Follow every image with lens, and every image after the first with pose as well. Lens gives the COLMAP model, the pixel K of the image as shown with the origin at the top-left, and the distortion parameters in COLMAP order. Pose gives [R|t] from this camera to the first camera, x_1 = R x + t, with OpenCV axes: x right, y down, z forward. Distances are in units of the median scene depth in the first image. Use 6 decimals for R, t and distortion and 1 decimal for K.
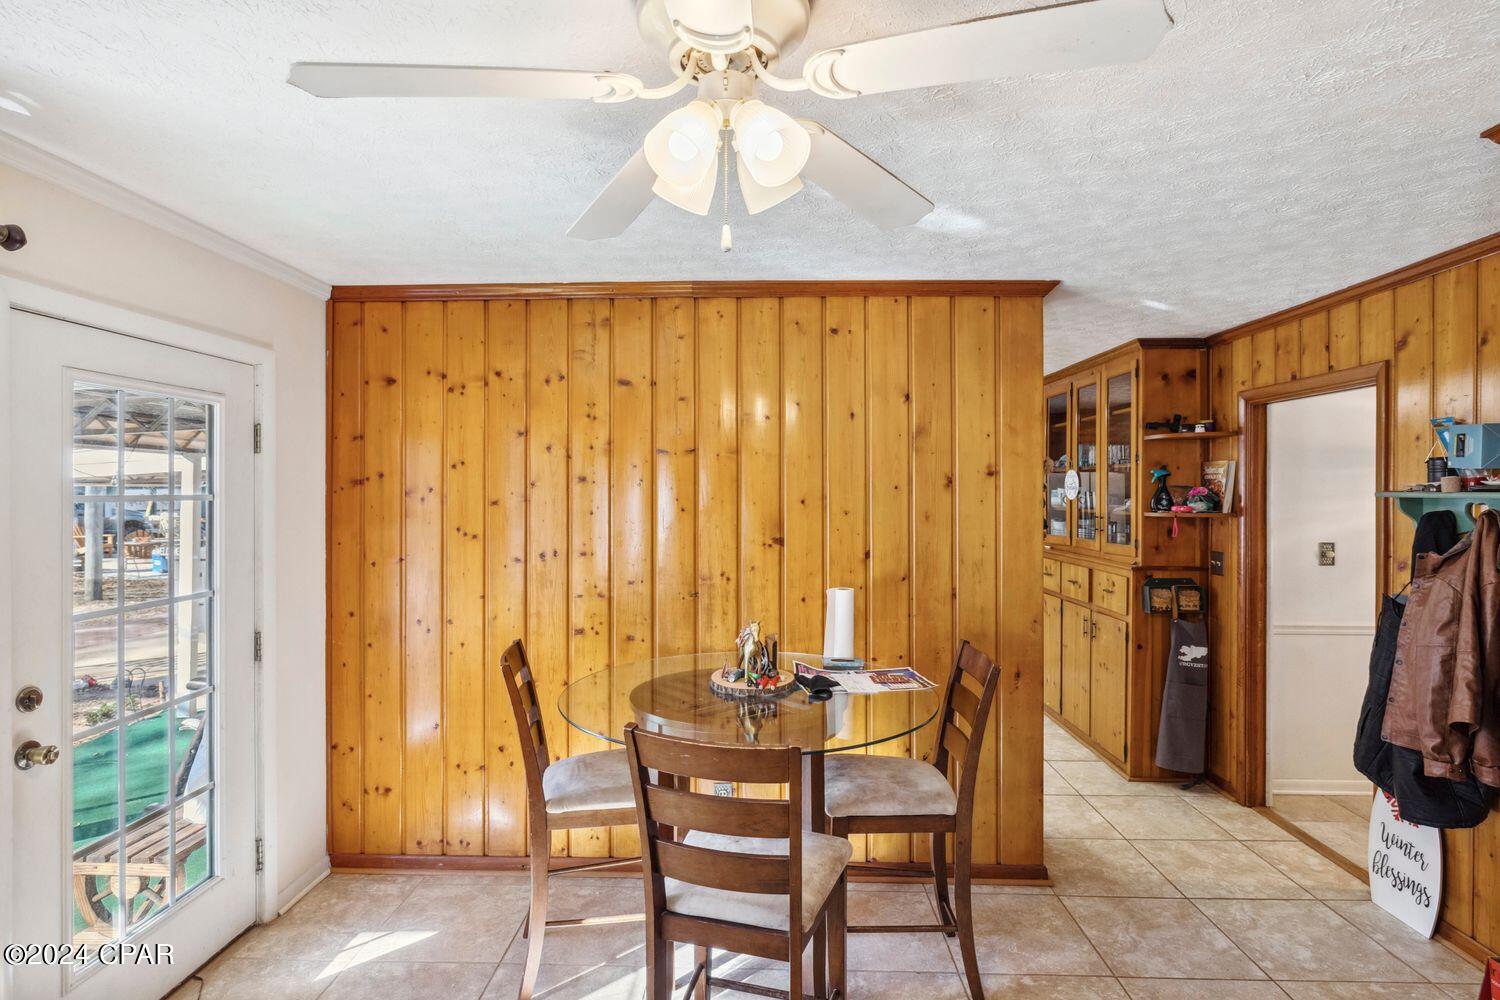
lens RADIAL K [[776.3, 0, 750.8], [0, 776.3, 494.3], [0, 0, 1]] dist [0.002597, 0.000139]
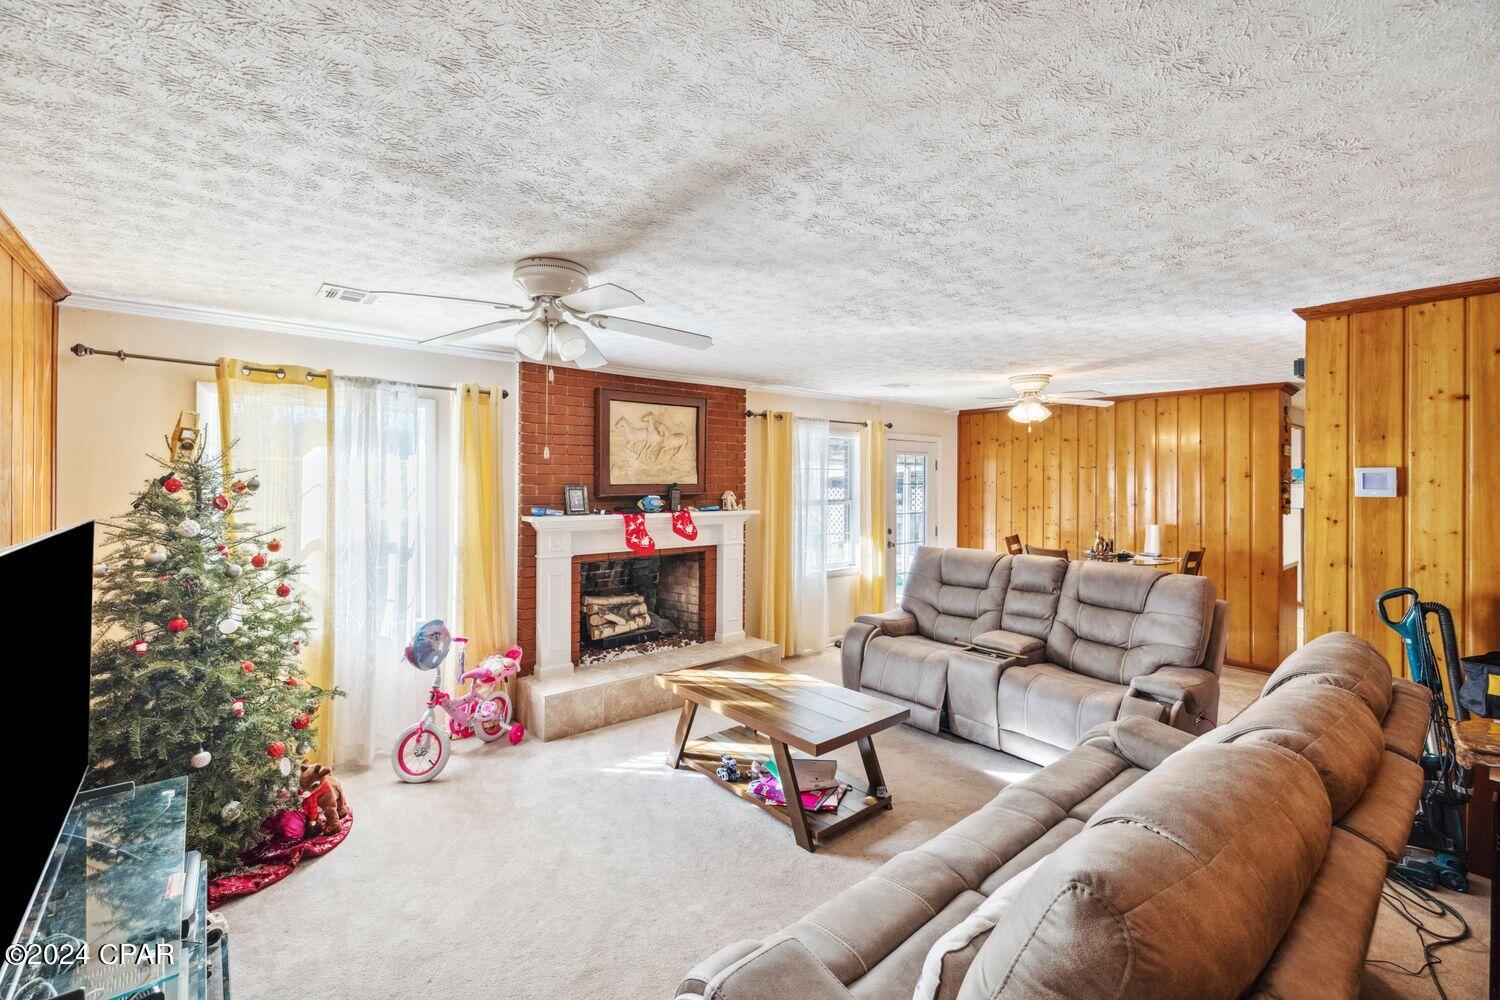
lens RADIAL K [[632.1, 0, 732.7], [0, 632.1, 477.7], [0, 0, 1]] dist [0.000773, 0.000053]
pose [[0.651321, 0.000032, -0.758802, 0.686291], [-0.007048, 0.999957, -0.006006, -0.001892], [0.758769, 0.009260, 0.651293, -1.153257]]
